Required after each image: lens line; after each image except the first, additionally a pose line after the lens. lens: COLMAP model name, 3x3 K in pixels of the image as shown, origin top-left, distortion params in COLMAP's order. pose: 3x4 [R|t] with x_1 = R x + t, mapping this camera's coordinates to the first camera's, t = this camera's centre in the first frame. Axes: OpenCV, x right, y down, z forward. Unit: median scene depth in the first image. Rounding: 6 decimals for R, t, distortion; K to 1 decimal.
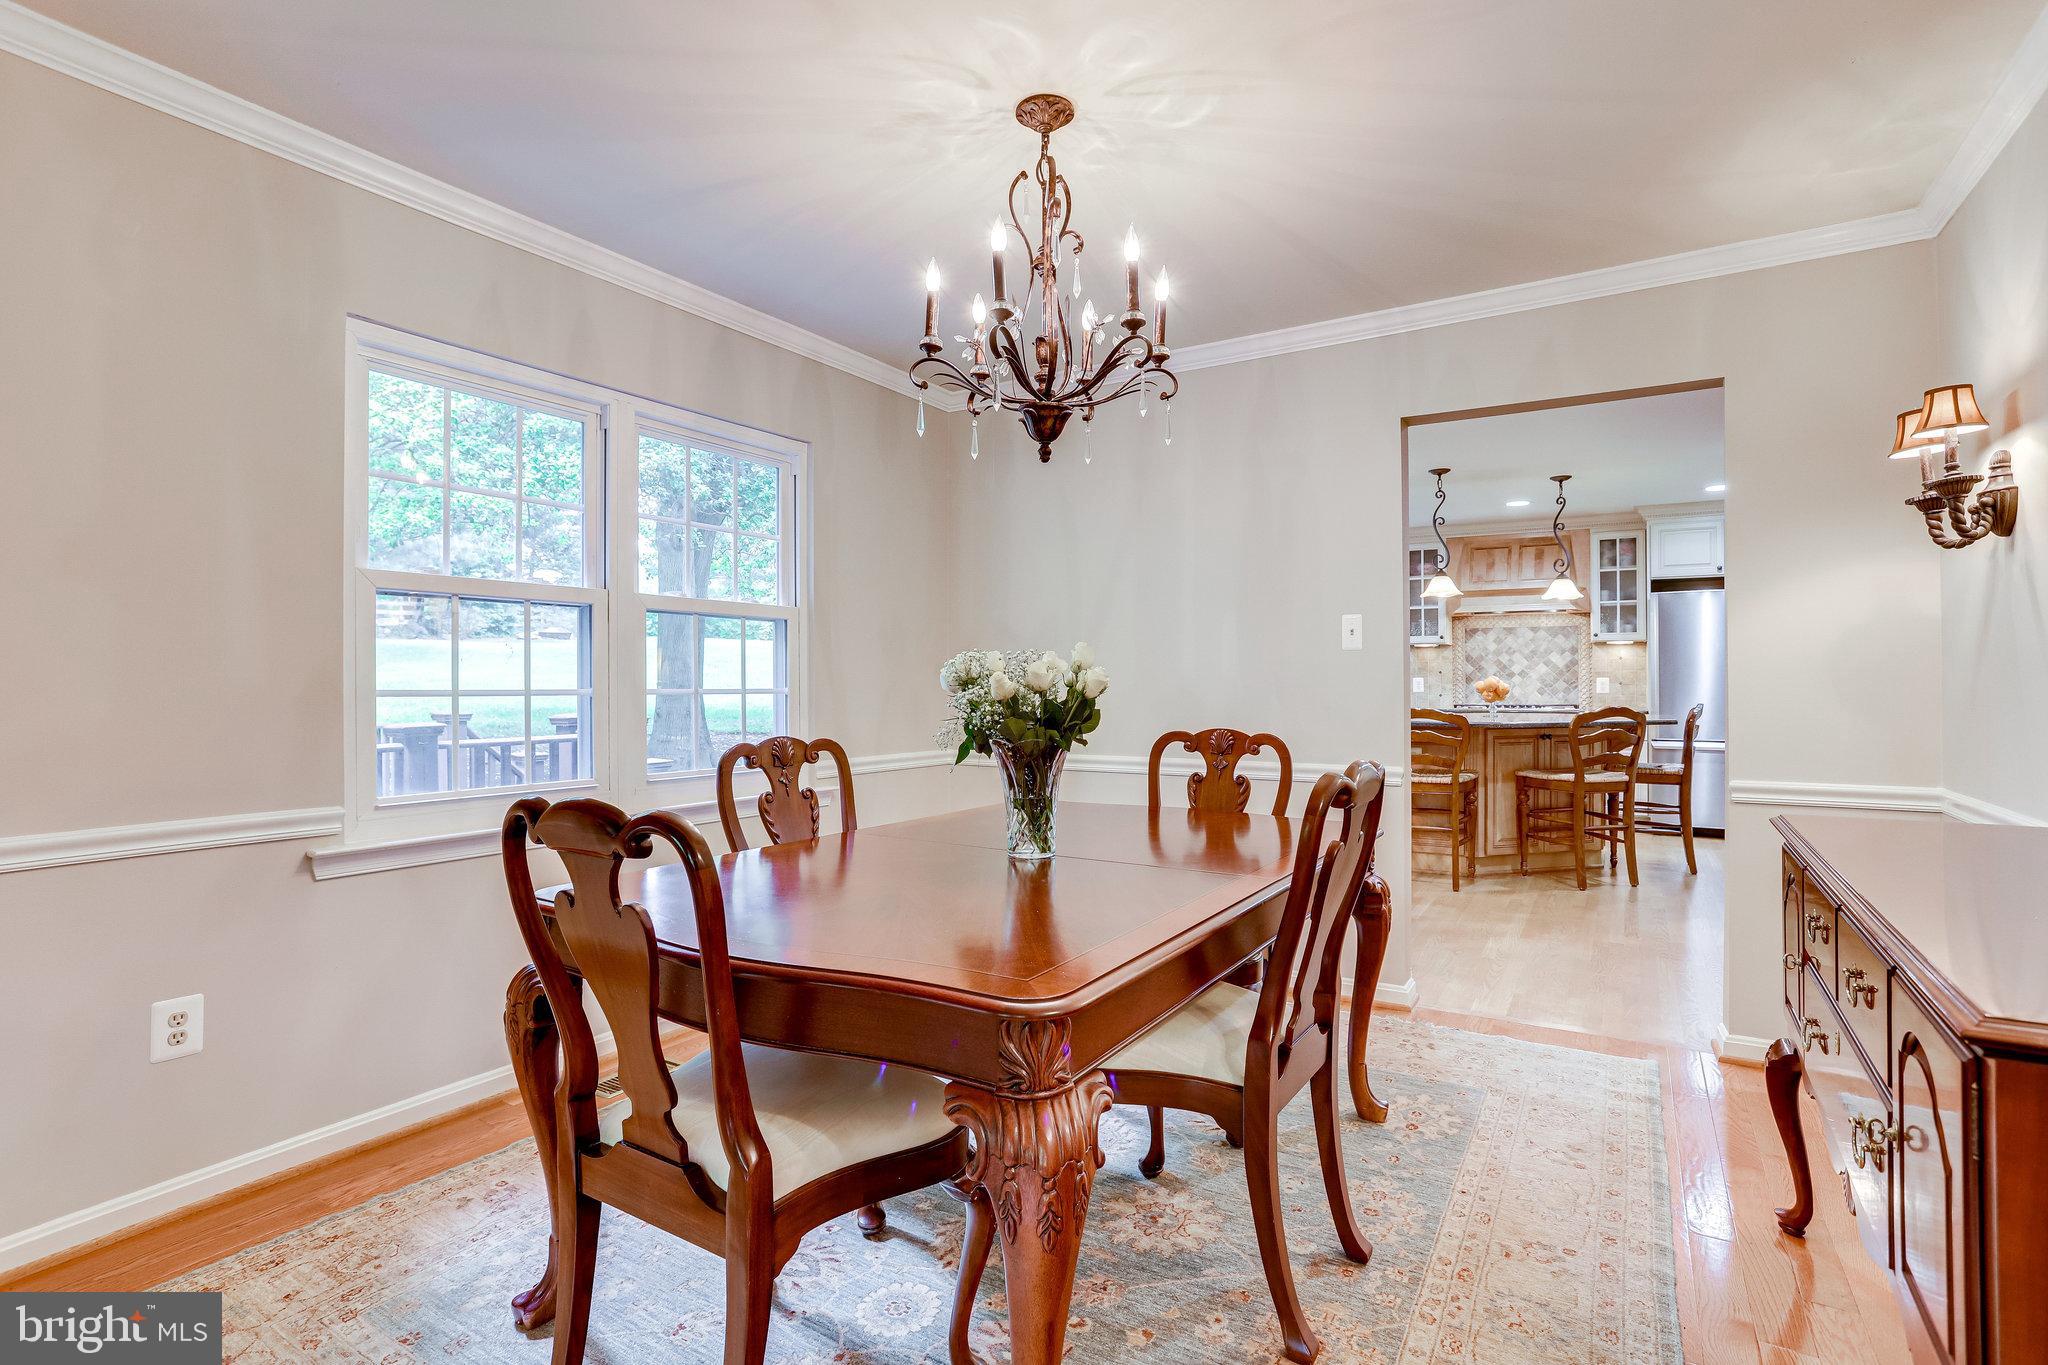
lens RADIAL K [[1002.0, 0, 1015.1], [0, 1002.0, 674.7], [0, 0, 1]] dist [-0.055459, 0.034609]
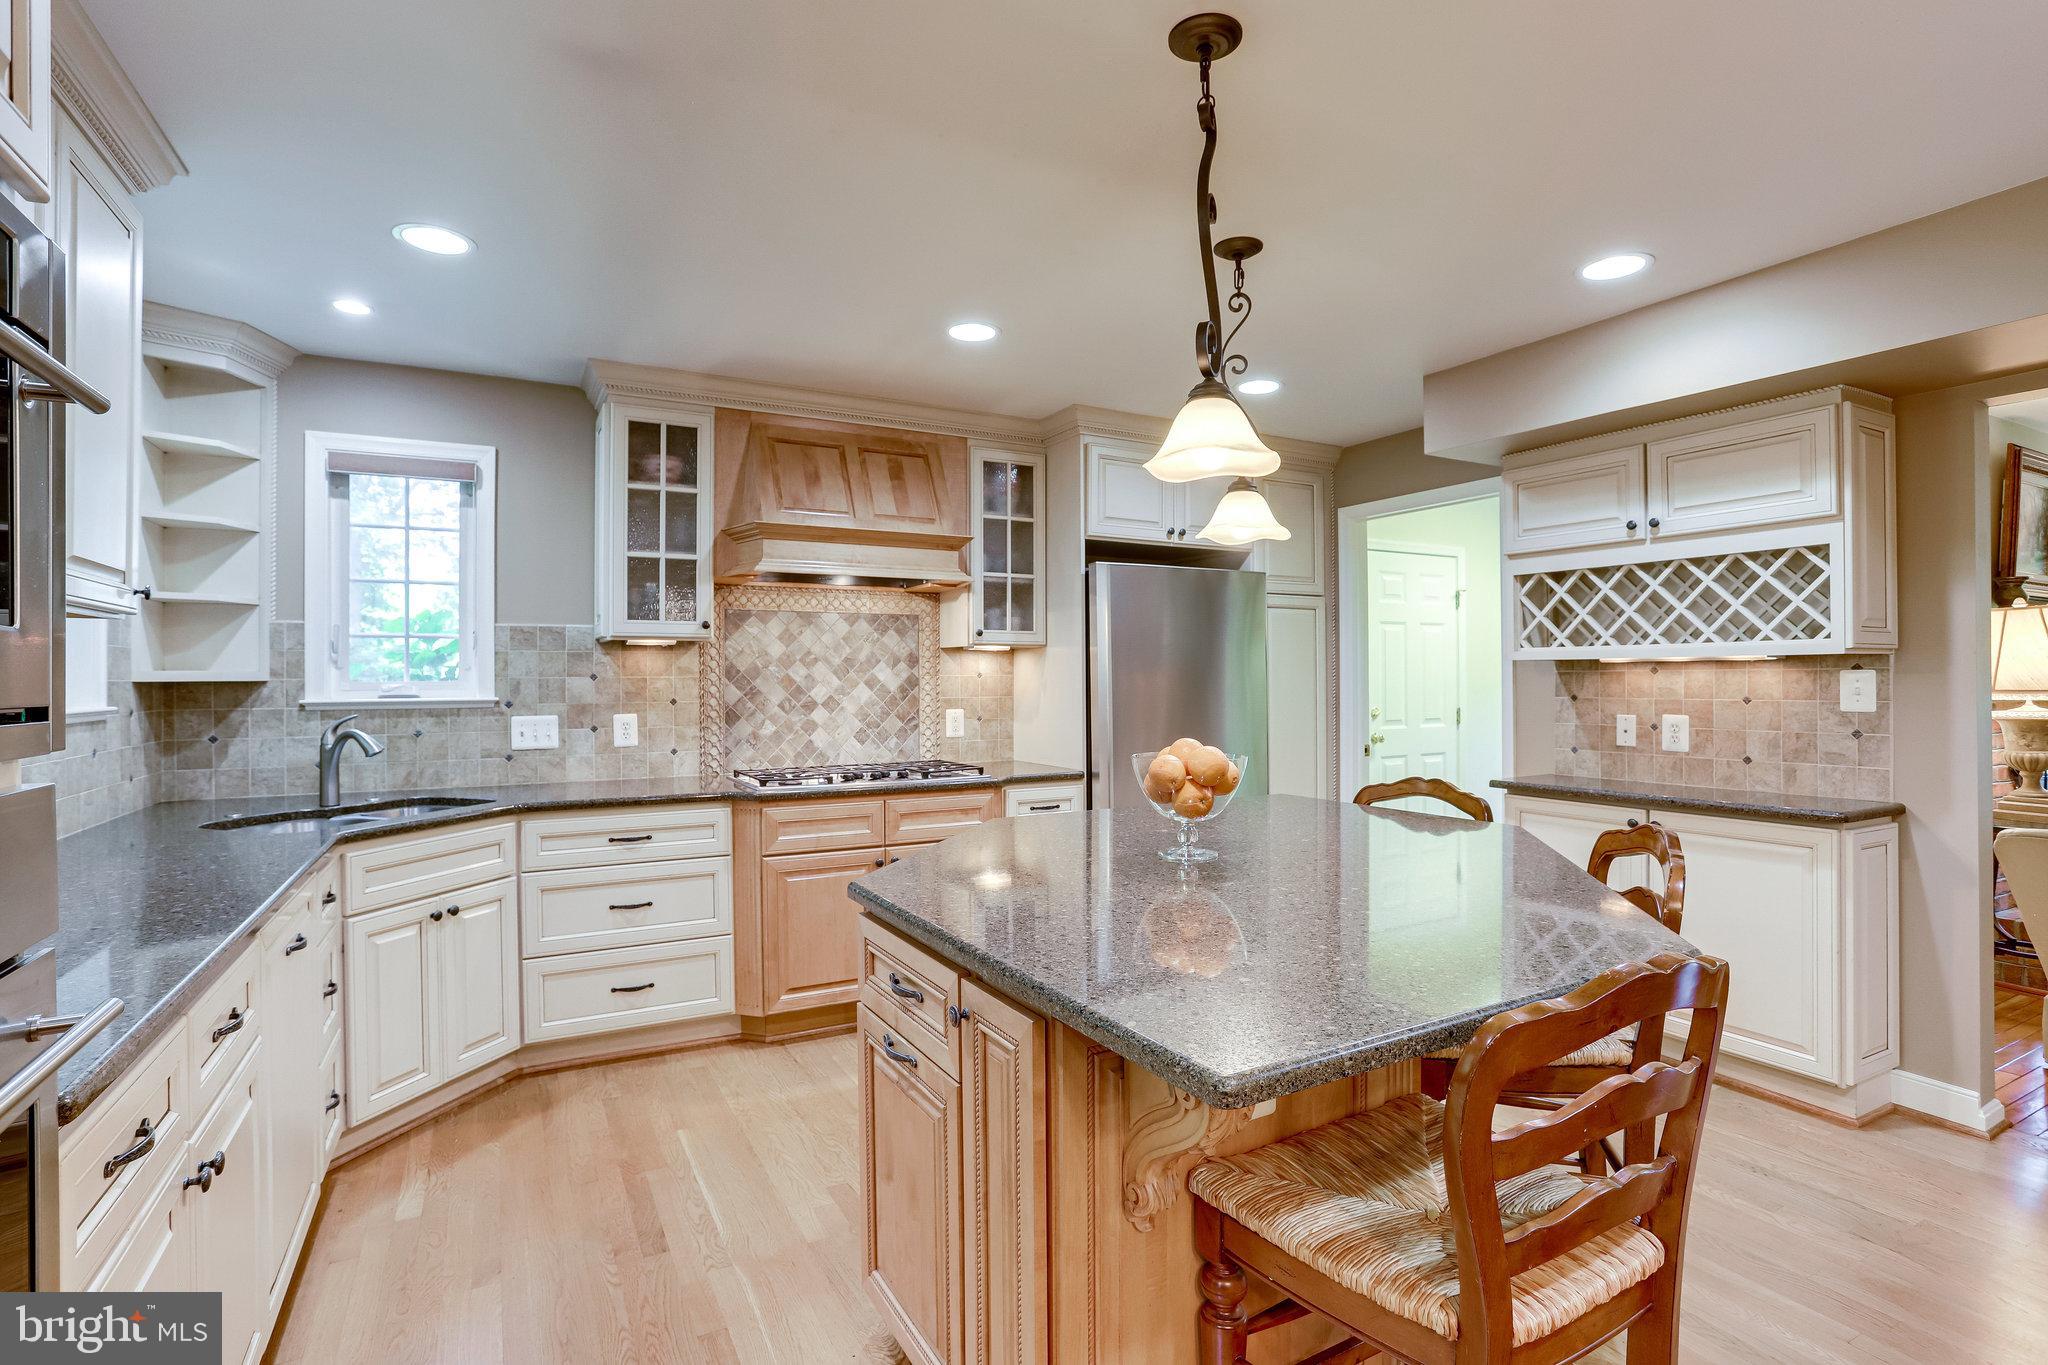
lens RADIAL K [[1002.0, 0, 1015.1], [0, 1002.0, 674.7], [0, 0, 1]] dist [-0.055459, 0.034609]
pose [[0.500704, 0.004942, 0.865604, 0.113696], [-0.001982, 0.999988, -0.004562, -0.013932], [-0.865616, 0.000569, 0.500708, 0.671095]]
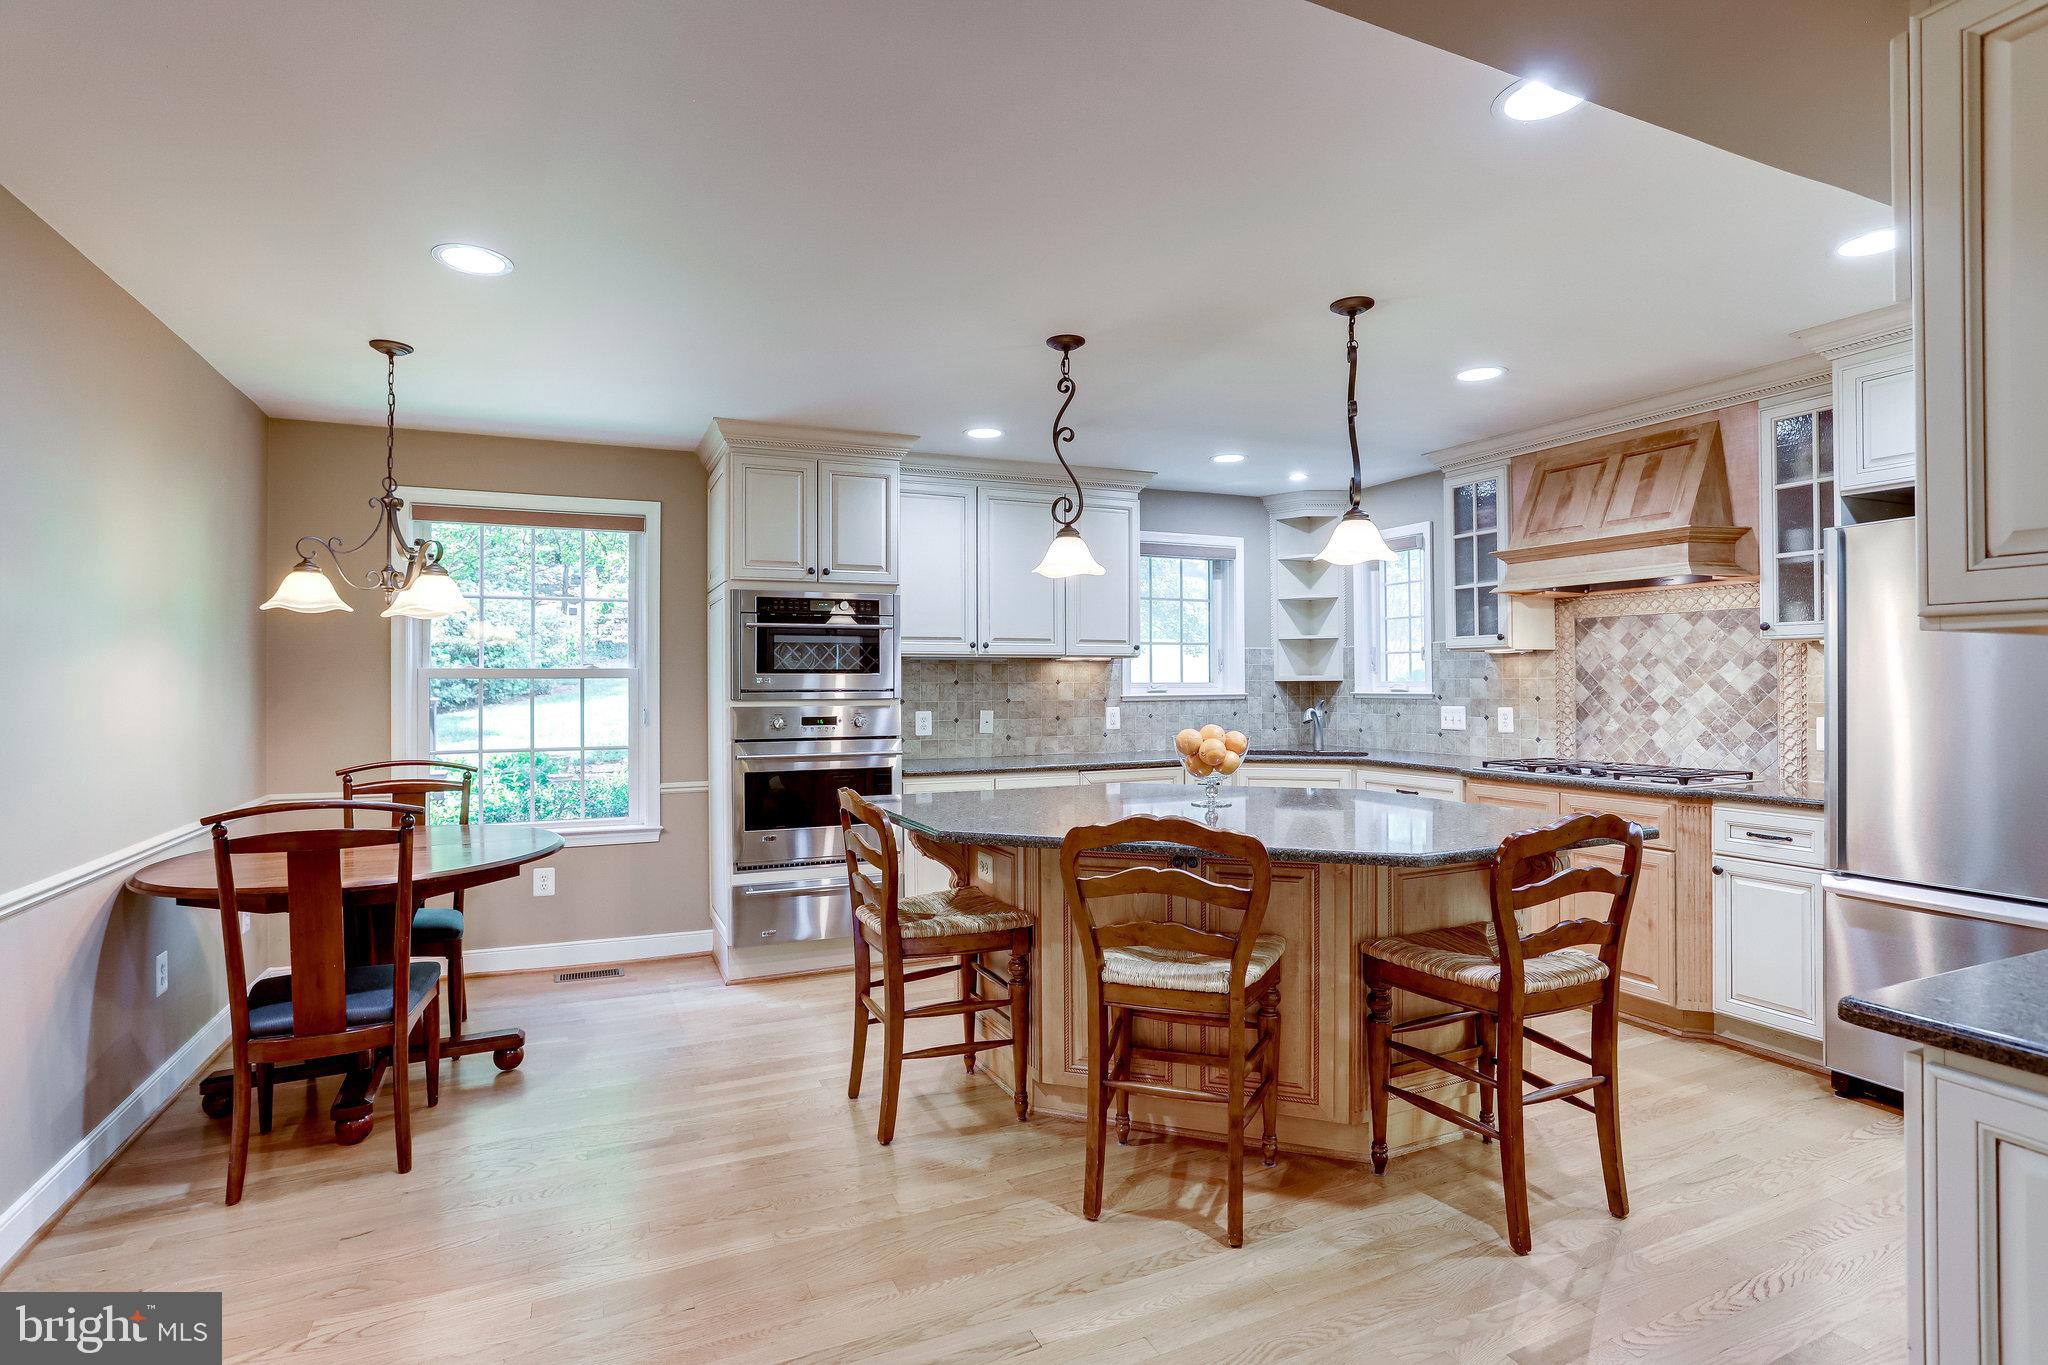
lens RADIAL K [[991.5, 0, 1018.7], [0, 991.5, 675.7], [0, 0, 1]] dist [-0.054123, 0.034371]
pose [[0.831785, -0.003662, -0.555085, 0.522788], [0.005317, 0.999985, 0.001371, -0.018717], [0.555072, -0.004092, 0.831792, 0.402550]]
